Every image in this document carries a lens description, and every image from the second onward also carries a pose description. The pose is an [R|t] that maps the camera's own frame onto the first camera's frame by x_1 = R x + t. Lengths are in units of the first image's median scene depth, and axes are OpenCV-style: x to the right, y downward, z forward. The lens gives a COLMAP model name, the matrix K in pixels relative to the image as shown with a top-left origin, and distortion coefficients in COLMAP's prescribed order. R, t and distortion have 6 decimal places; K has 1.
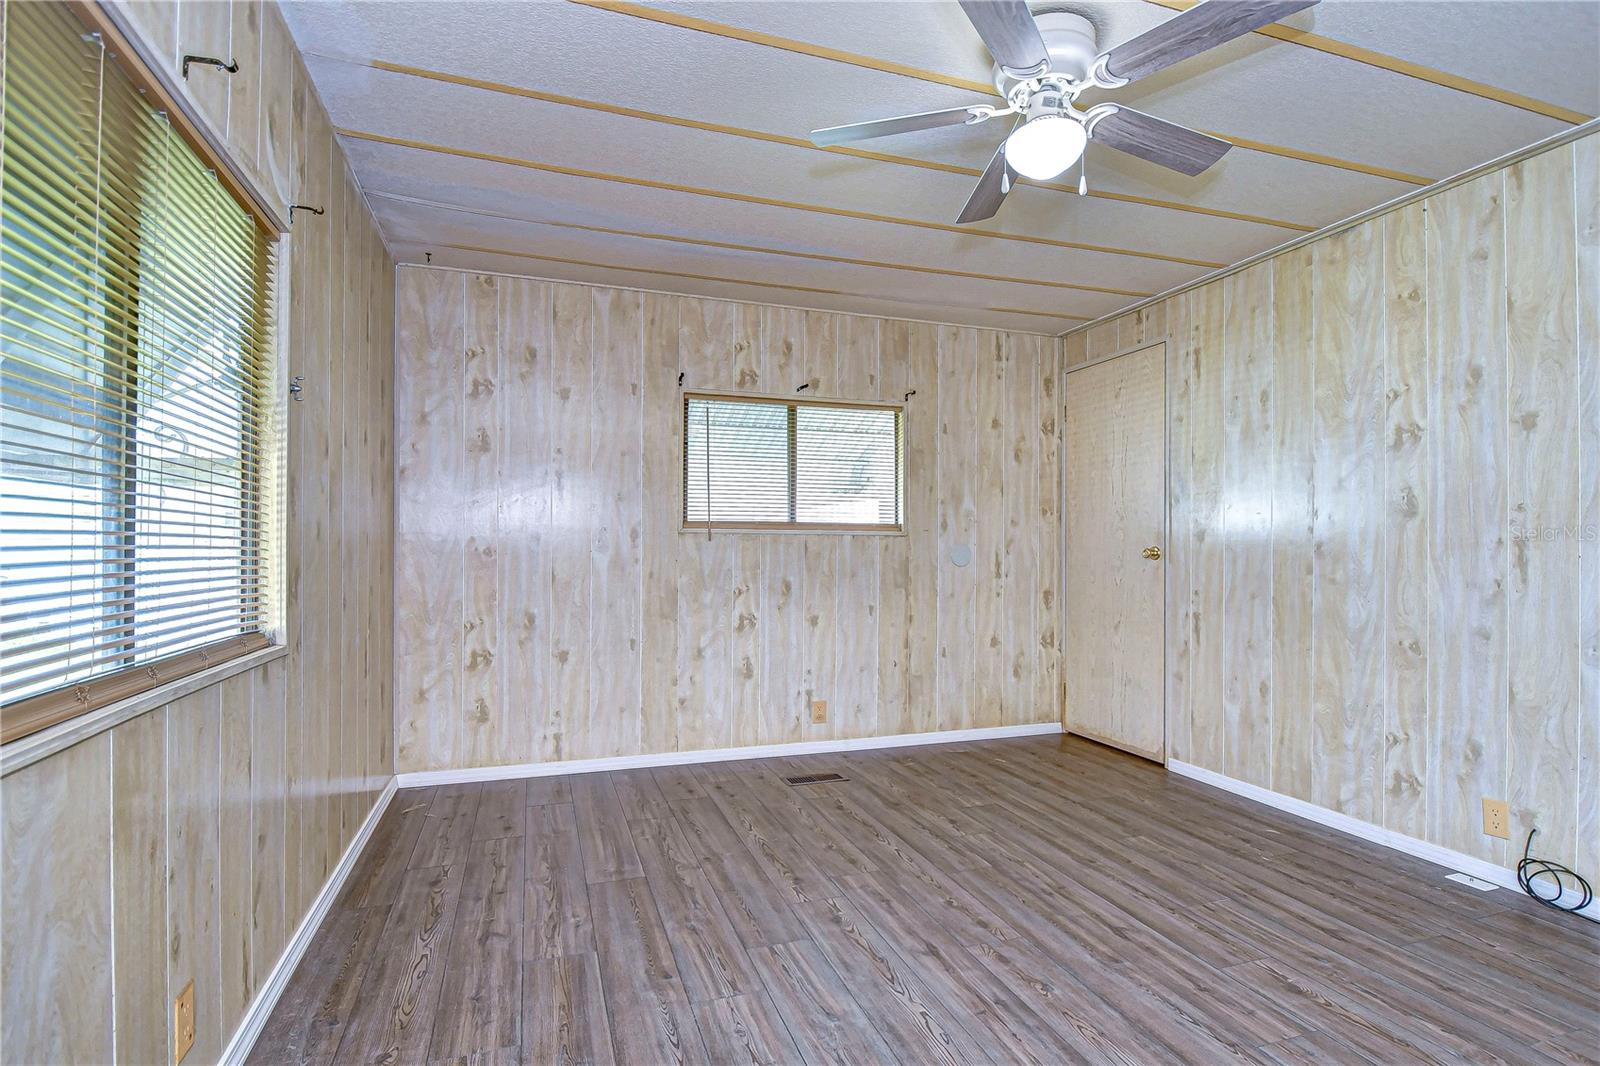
lens RADIAL K [[778.4, 0, 765.3], [0, 778.4, 544.7], [0, 0, 1]] dist [0.003895, -0.007944]
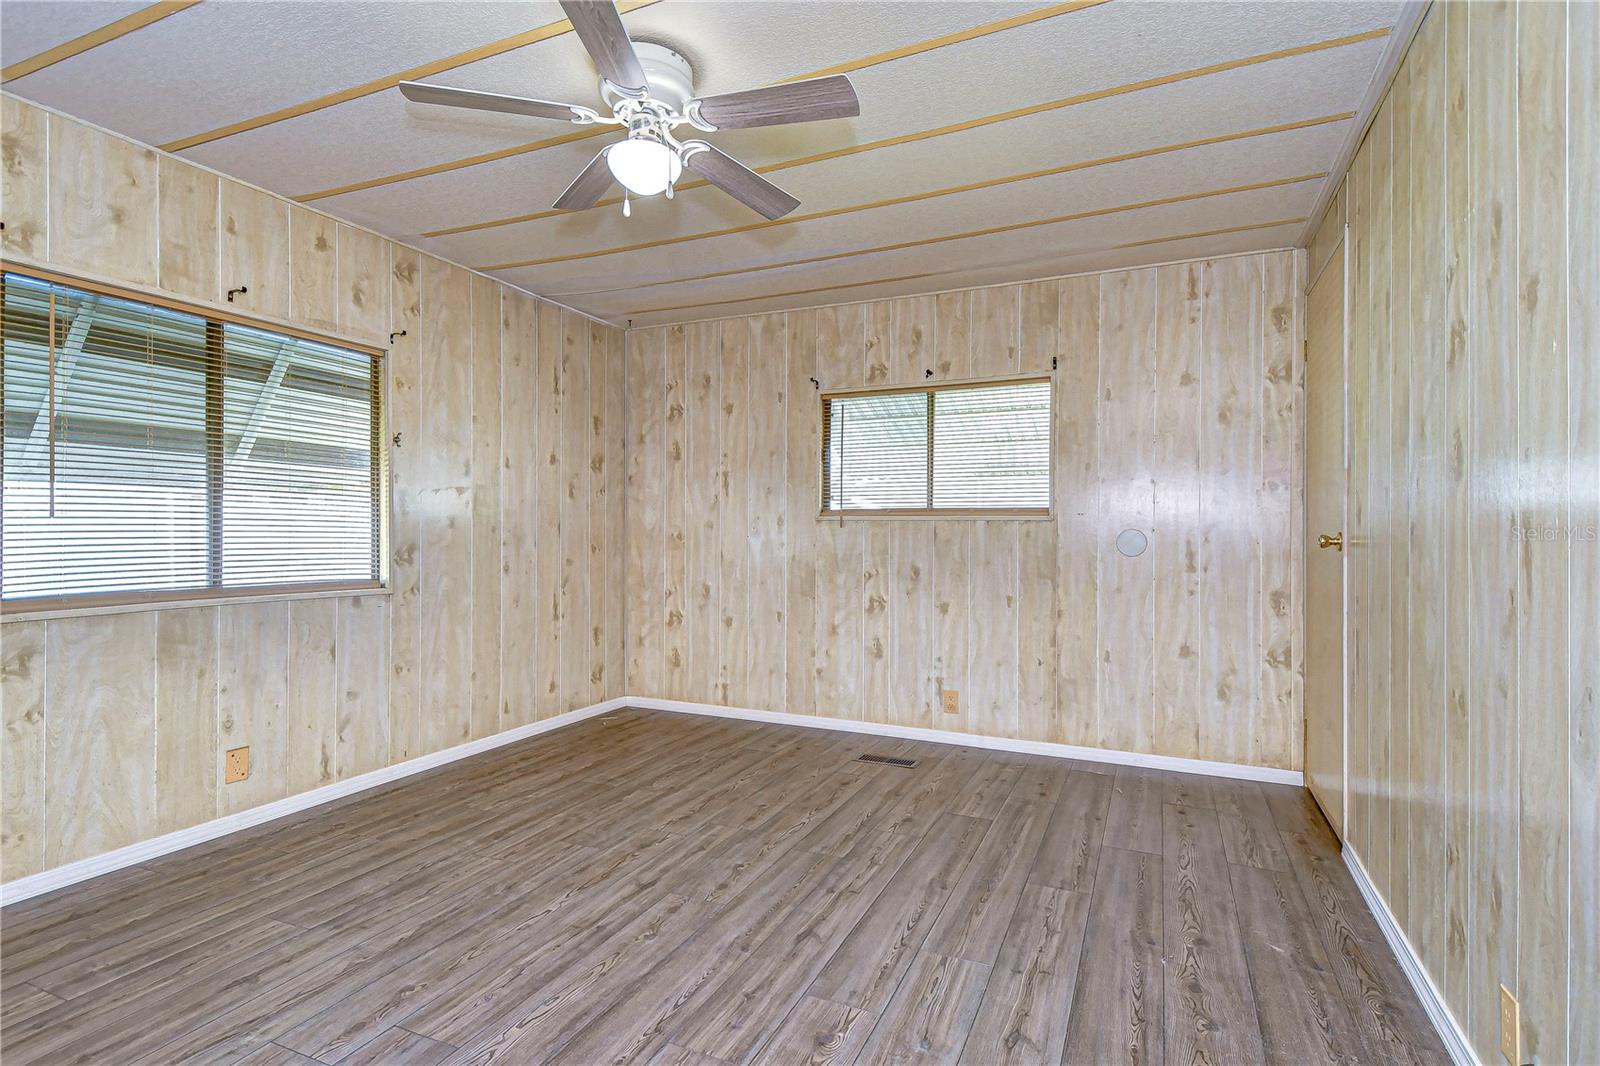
lens RADIAL K [[763.8, 0, 800.0], [0, 763.8, 533.0], [0, 0, 1]] dist [0.024434, -0.000753]
pose [[0.744857, -0.000588, -0.667224, 0.636472], [0.000784, 1.000000, -0.000005, 0.002960], [0.667223, -0.000519, 0.744857, 0.174787]]
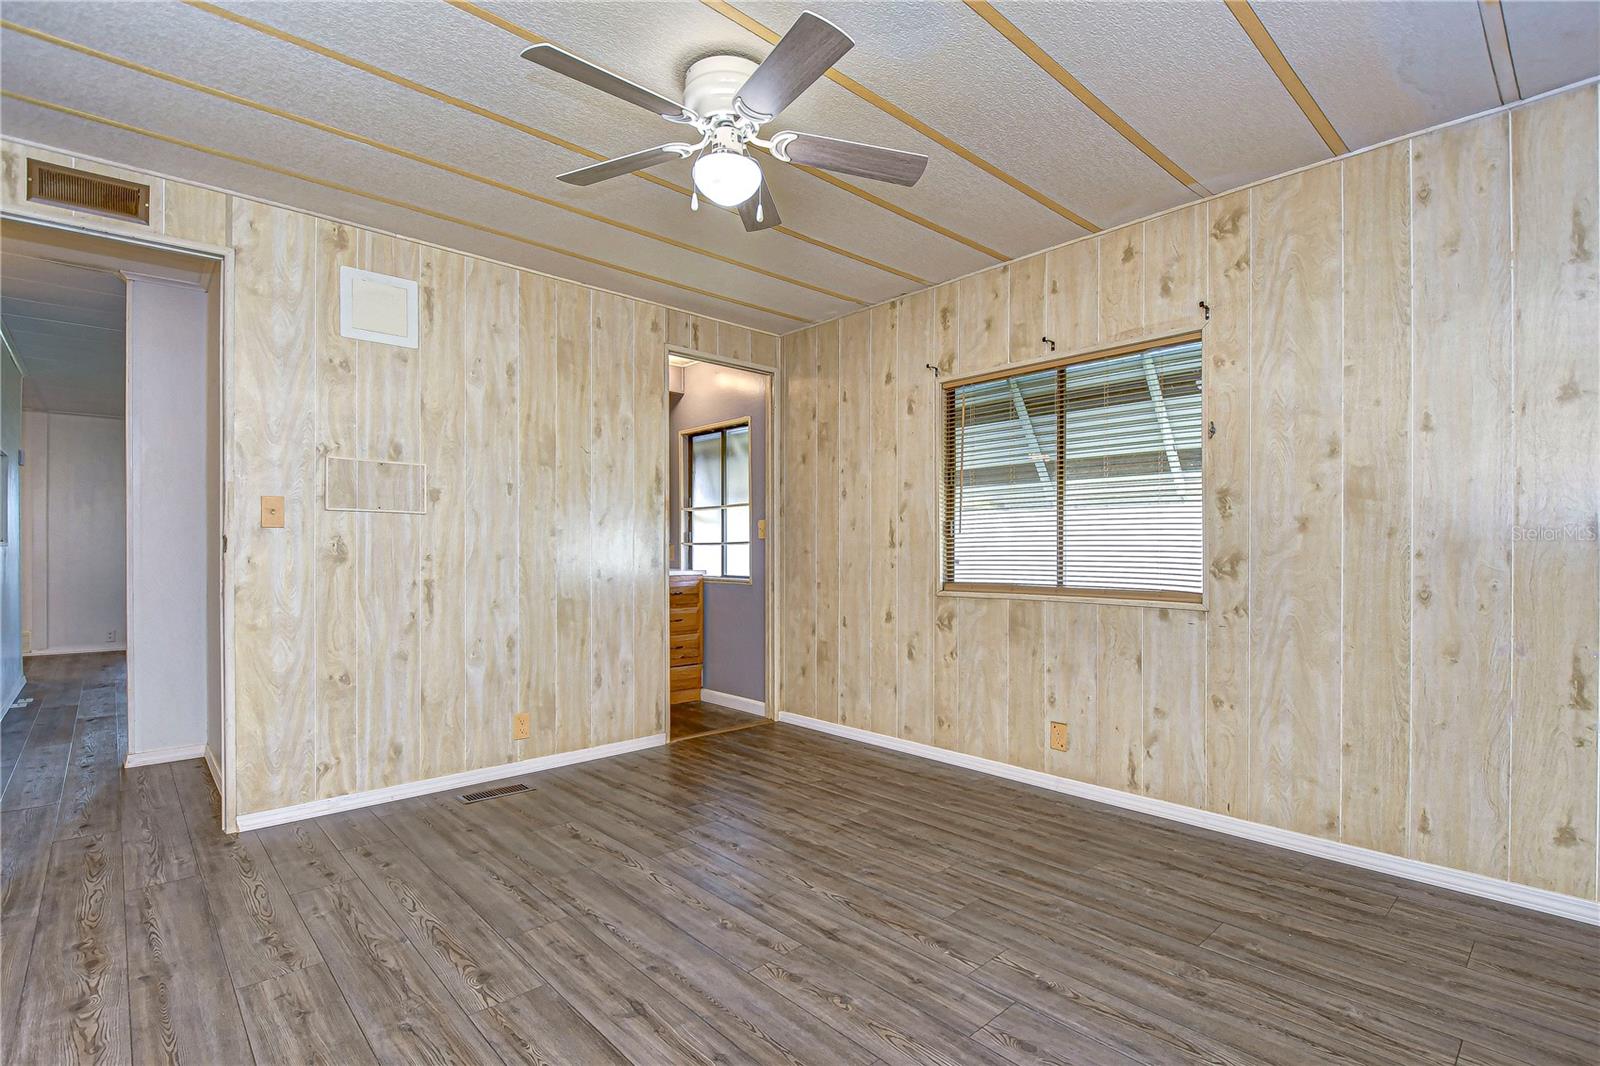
lens RADIAL K [[769.7, 0, 799.1], [0, 769.7, 559.0], [0, 0, 1]] dist [-0.001708, -0.008607]
pose [[-0.903138, -0.001327, -0.429349, 0.379930], [-0.004005, 0.999978, 0.005335, 0.018916], [0.429332, 0.006538, -0.903123, 1.051360]]
